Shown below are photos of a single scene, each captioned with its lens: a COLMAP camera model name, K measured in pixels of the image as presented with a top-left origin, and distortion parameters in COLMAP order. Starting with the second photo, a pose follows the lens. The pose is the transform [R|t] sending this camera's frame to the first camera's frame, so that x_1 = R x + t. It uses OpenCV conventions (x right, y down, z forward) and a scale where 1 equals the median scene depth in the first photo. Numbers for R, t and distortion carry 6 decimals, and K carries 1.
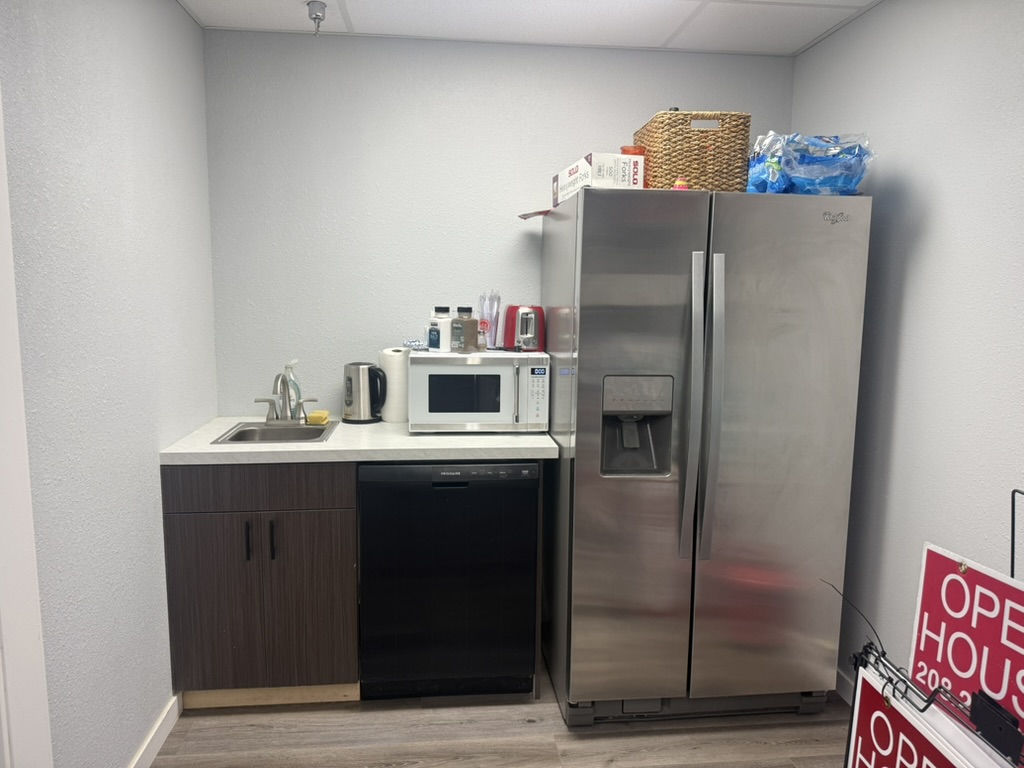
lens RADIAL K [[719.8, 0, 509.3], [0, 719.8, 388.2], [0, 0, 1]] dist [0.034945, -0.006654]
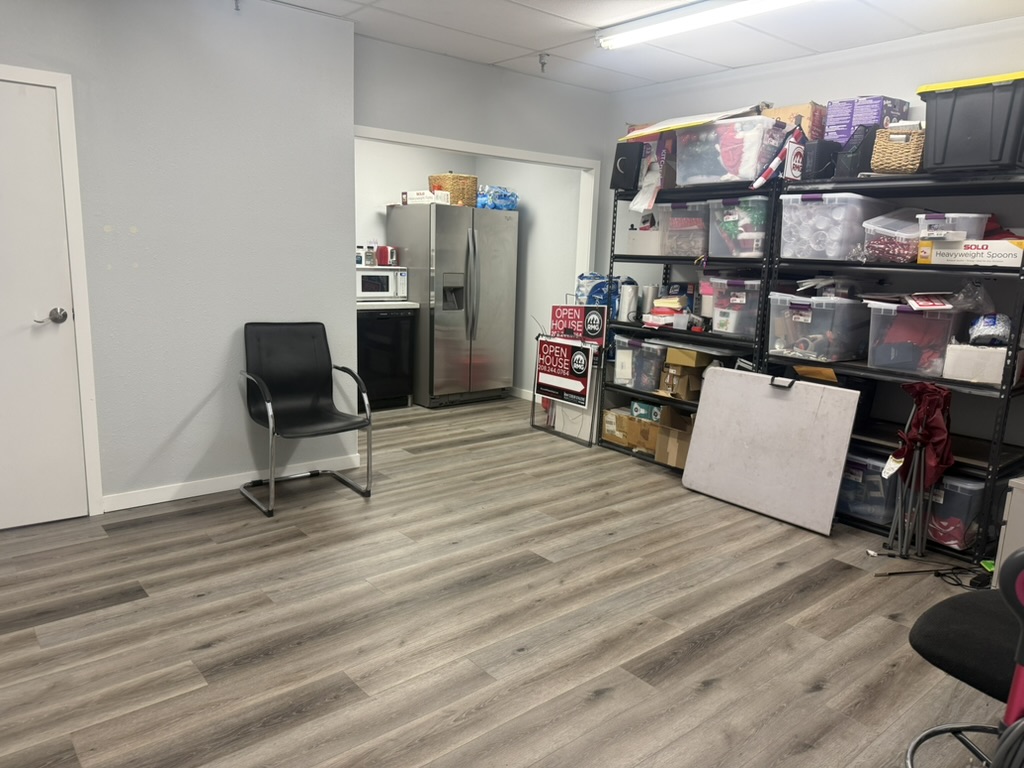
lens RADIAL K [[719.8, 0, 514.8], [0, 719.8, 385.8], [0, 0, 1]] dist [0.034945, -0.006654]
pose [[0.826790, -0.082475, 0.556431, -1.110800], [0.046503, 0.995829, 0.078505, 0.191988], [-0.560585, -0.039032, 0.827177, -1.329841]]
